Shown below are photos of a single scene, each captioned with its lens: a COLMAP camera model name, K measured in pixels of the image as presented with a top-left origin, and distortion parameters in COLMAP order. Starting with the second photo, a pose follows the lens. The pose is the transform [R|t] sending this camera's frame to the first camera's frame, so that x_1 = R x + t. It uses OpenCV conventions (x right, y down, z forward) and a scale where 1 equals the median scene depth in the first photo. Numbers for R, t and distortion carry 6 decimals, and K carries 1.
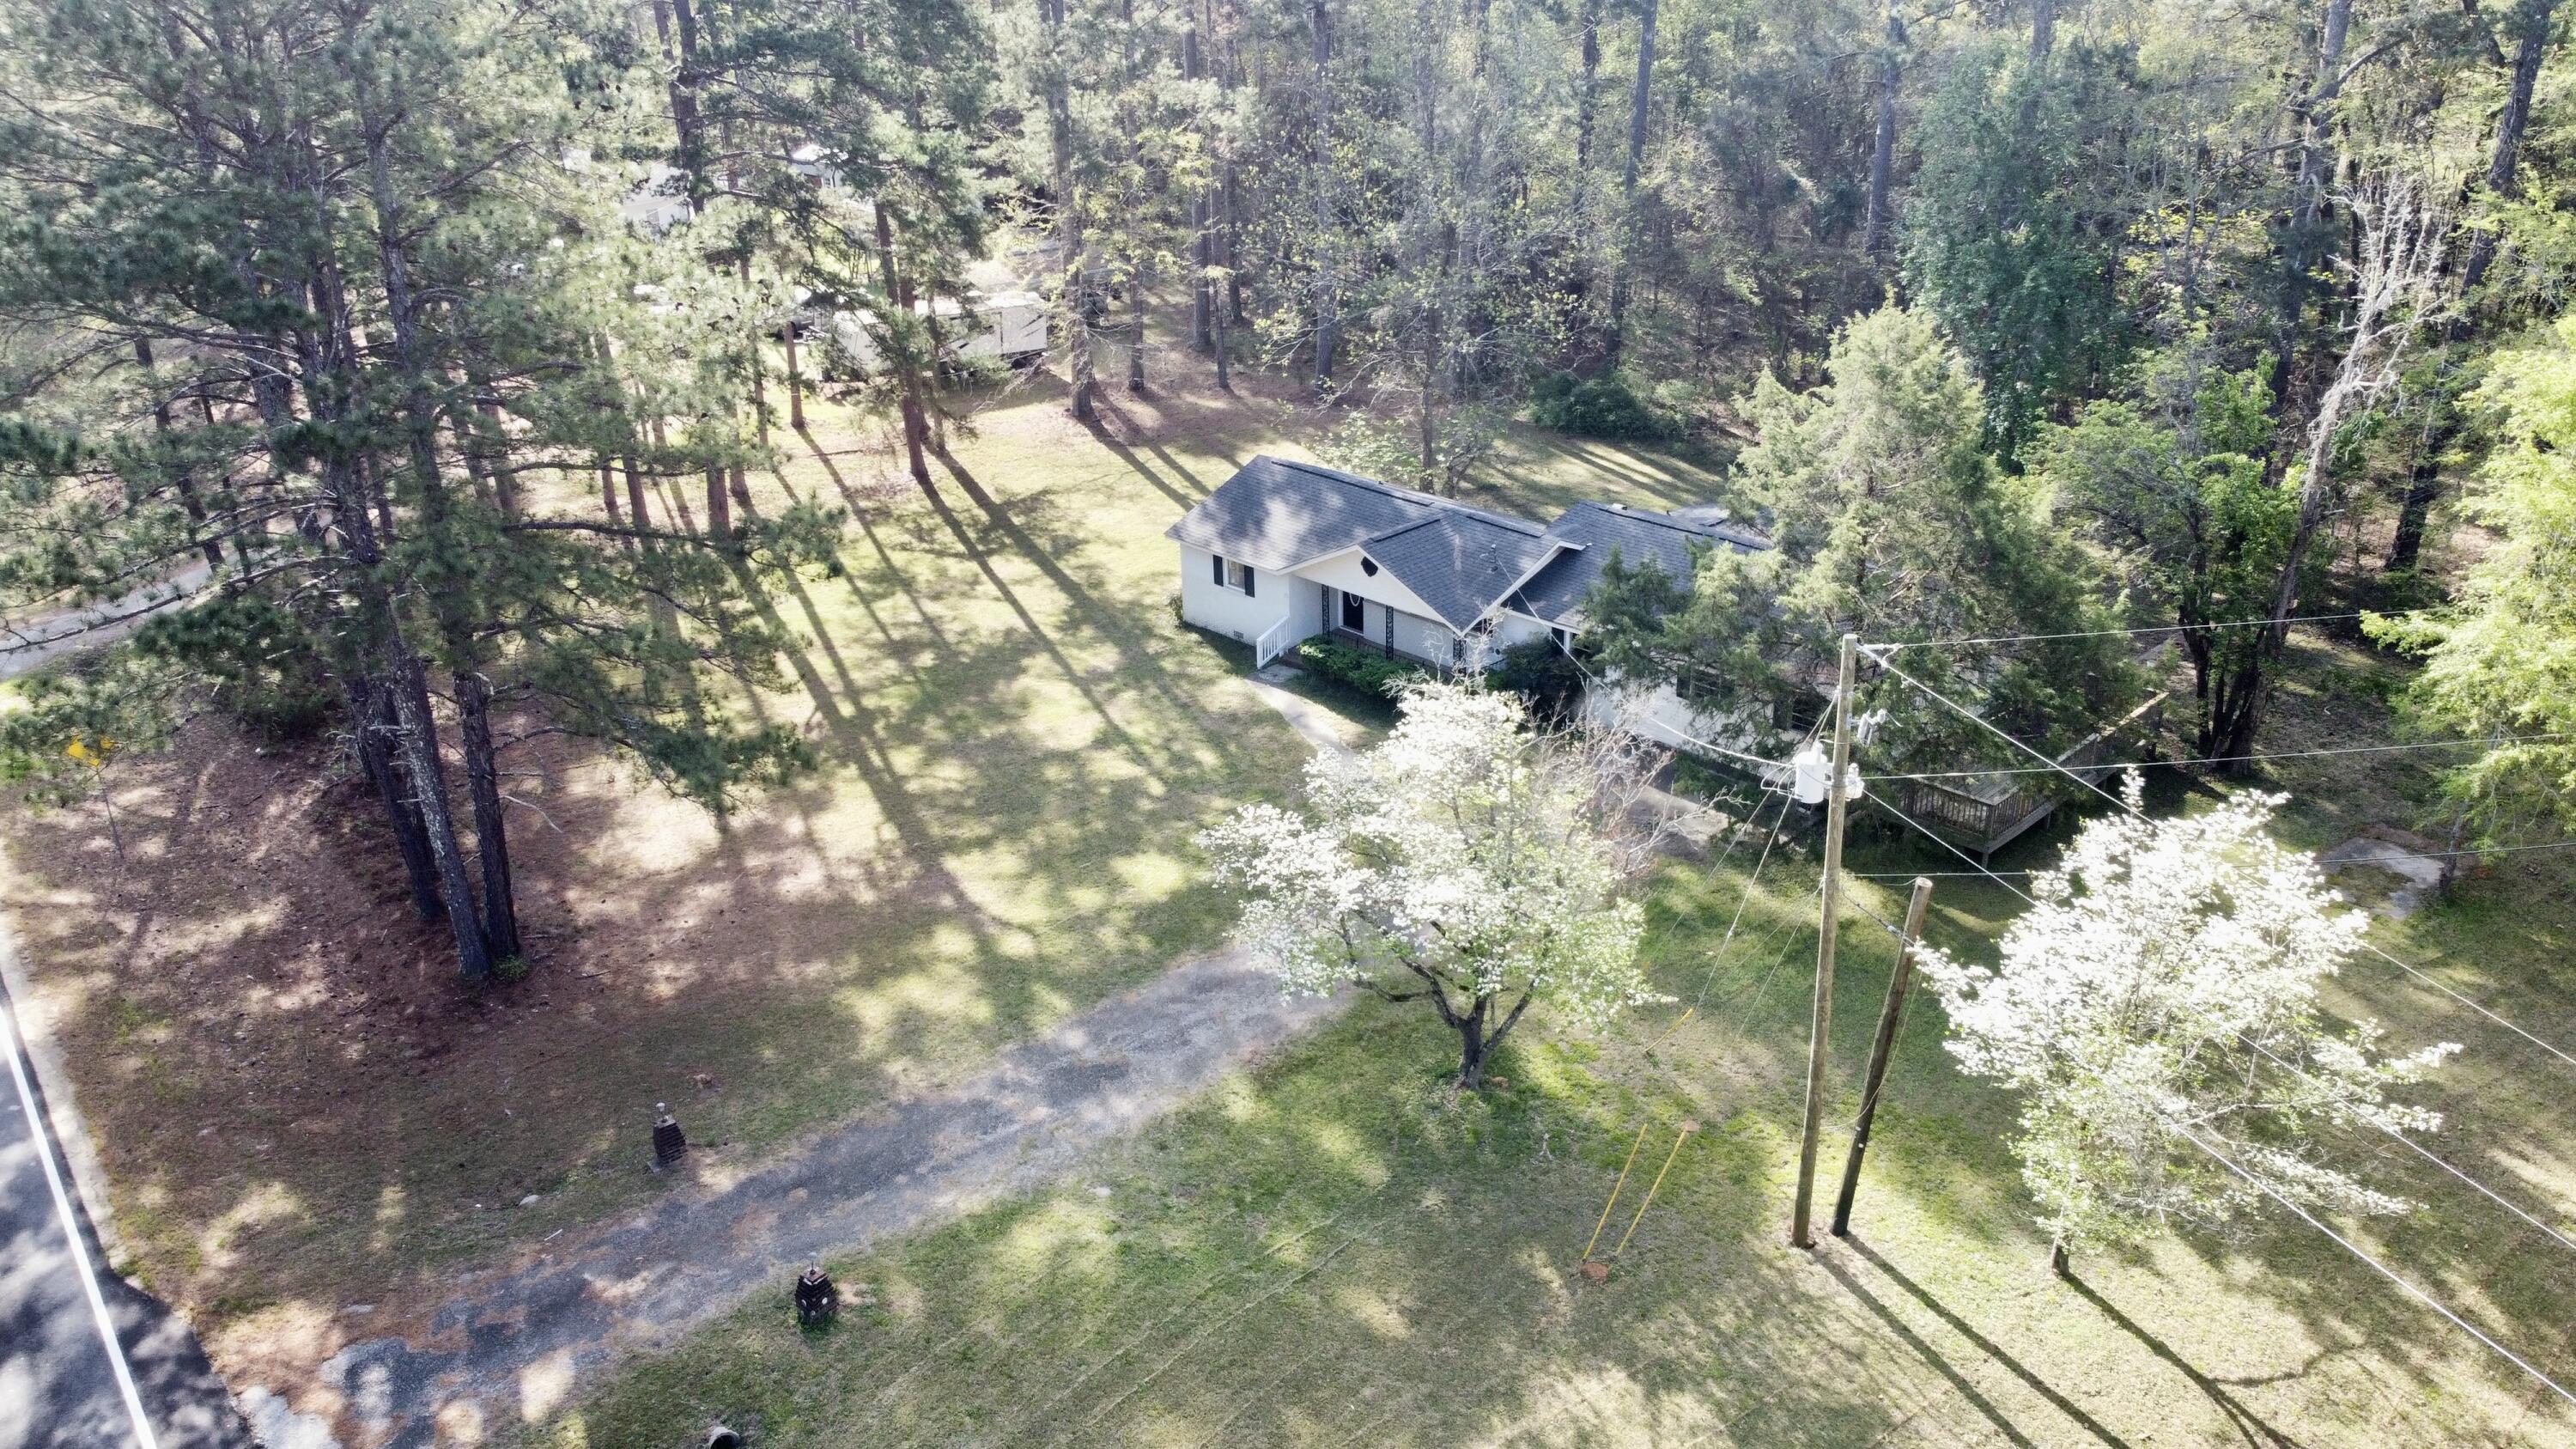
lens RADIAL K [[1928.3, 0, 1287.3], [0, 1928.3, 724.7], [0, 0, 1]] dist [-0.009480, -0.002800]
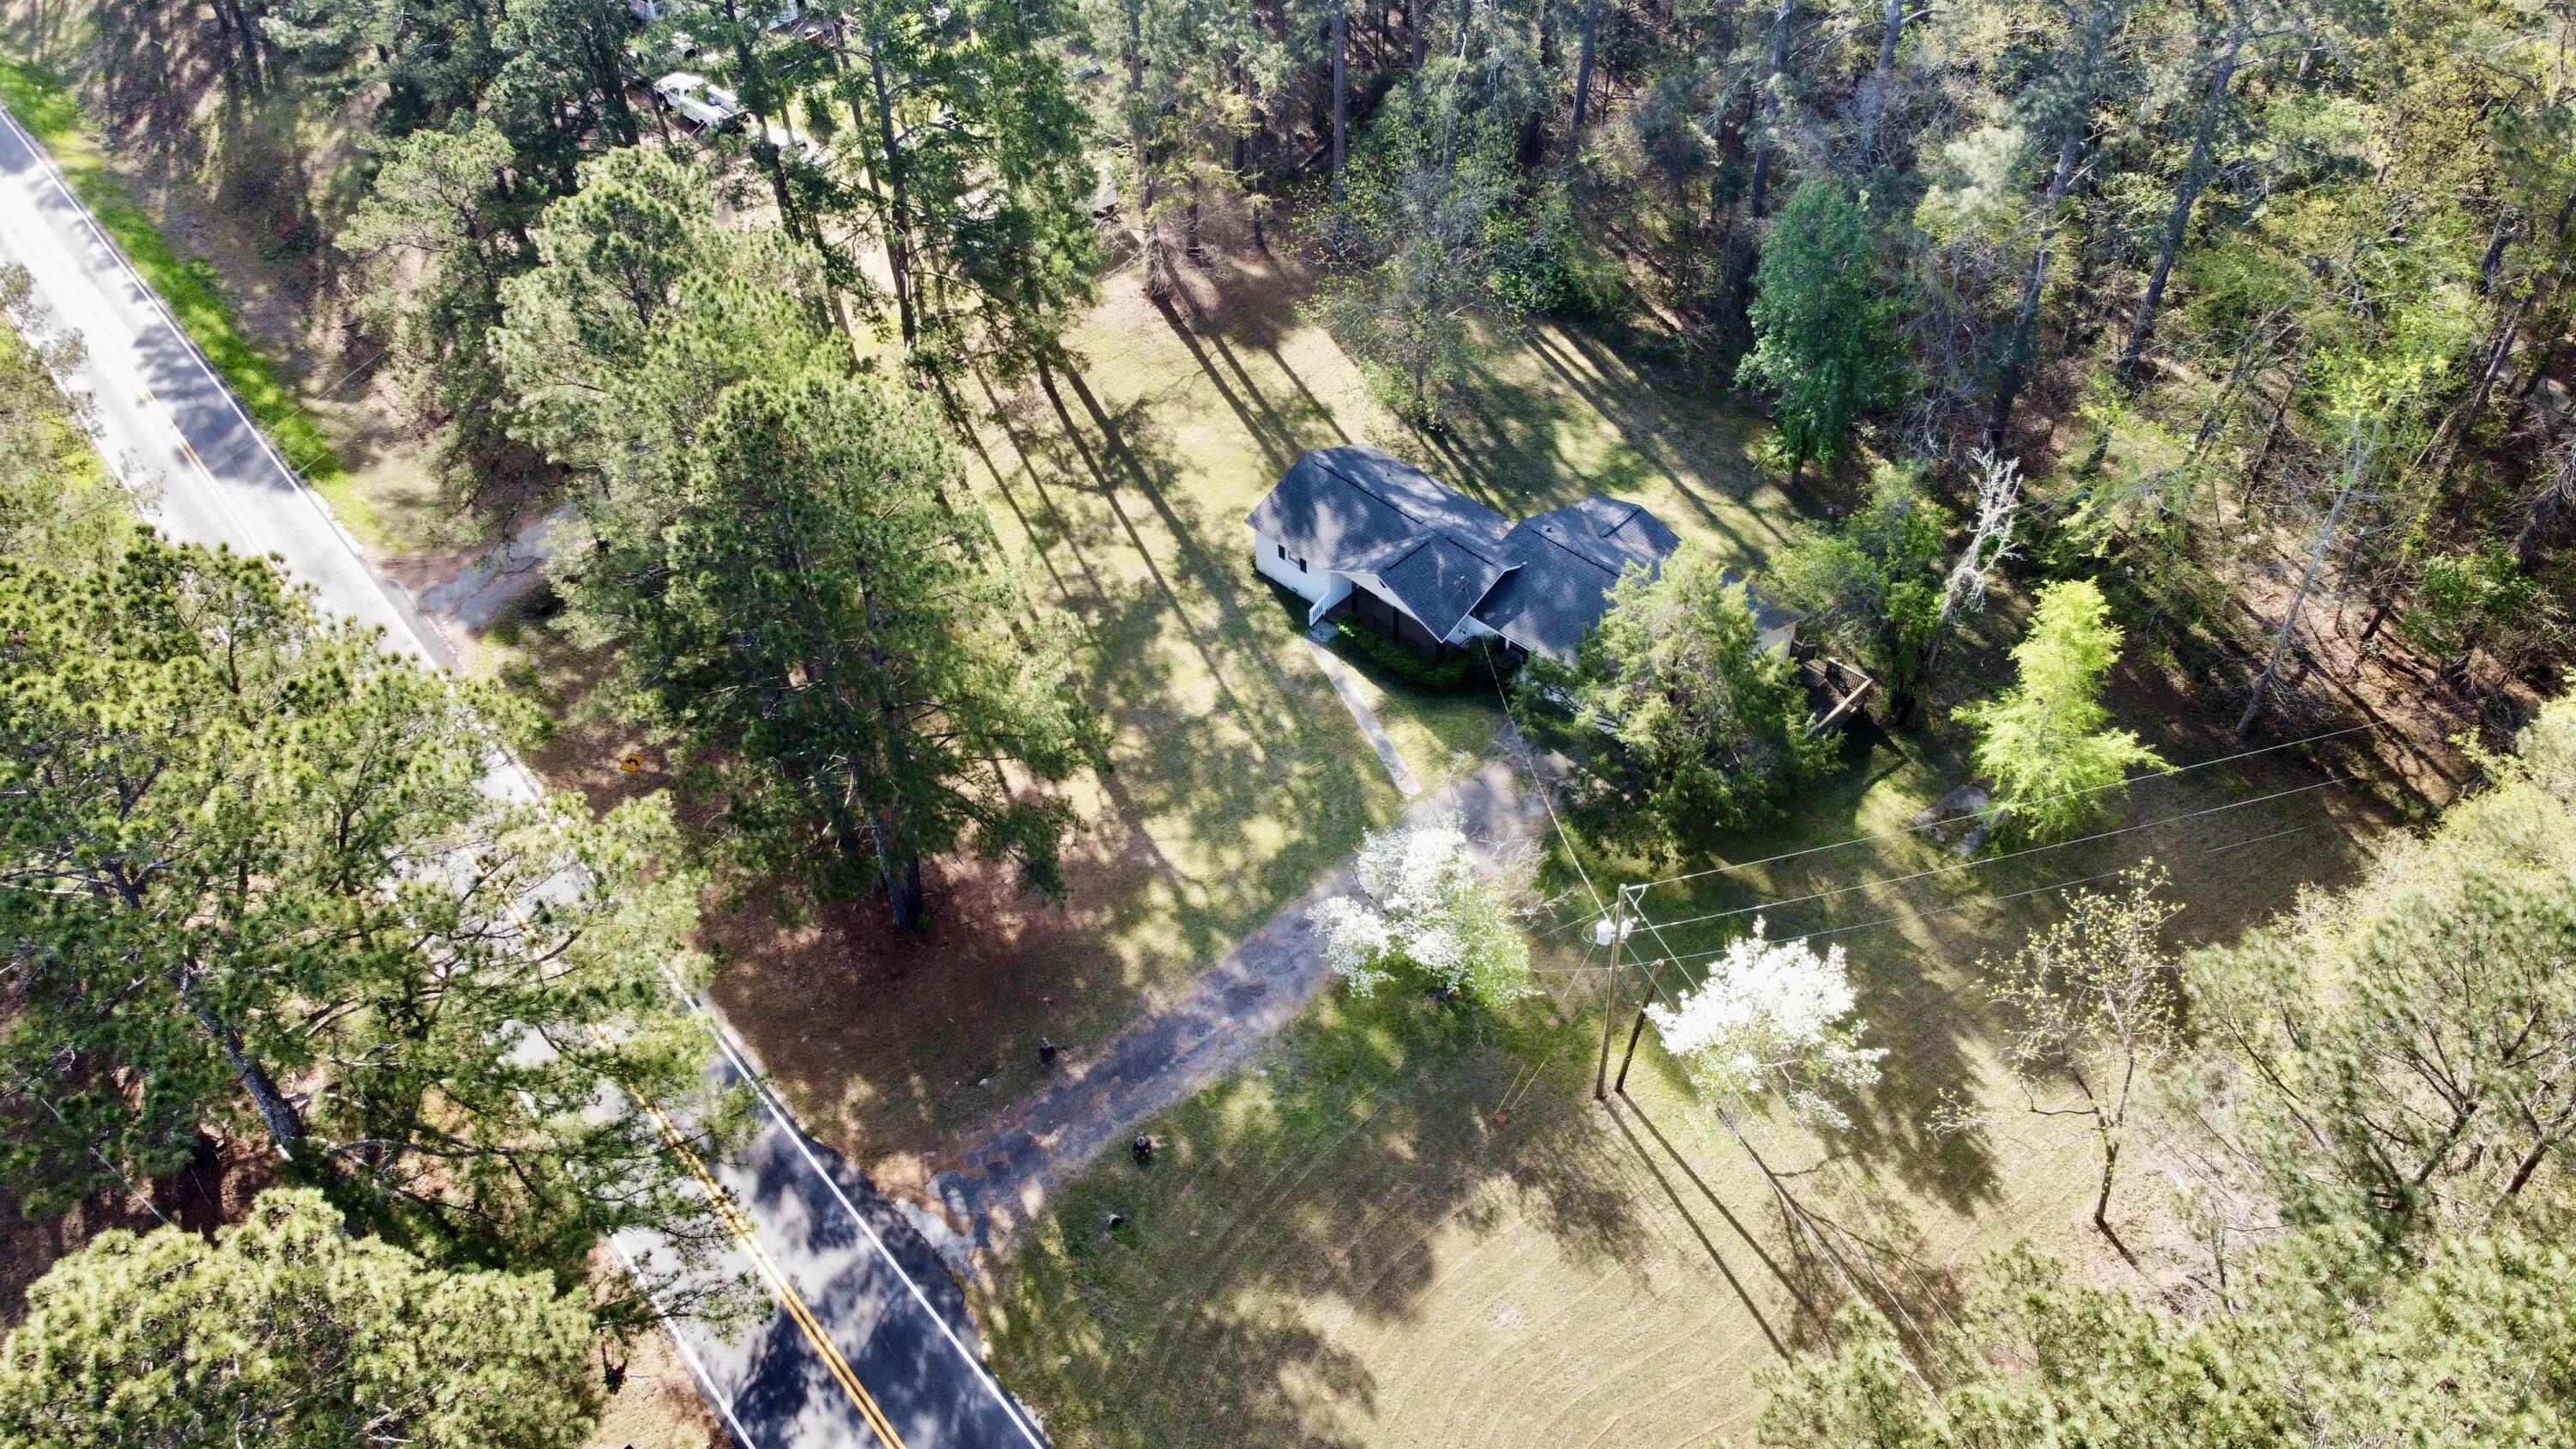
lens RADIAL K [[1928.3, 0, 1293.9], [0, 1928.3, 739.6], [0, 0, 1]] dist [-0.009480, -0.002800]
pose [[0.999742, -0.020274, 0.010225, -0.051030], [0.015385, 0.936019, 0.351613, -0.528960], [-0.016699, -0.351365, 0.936090, -0.520479]]
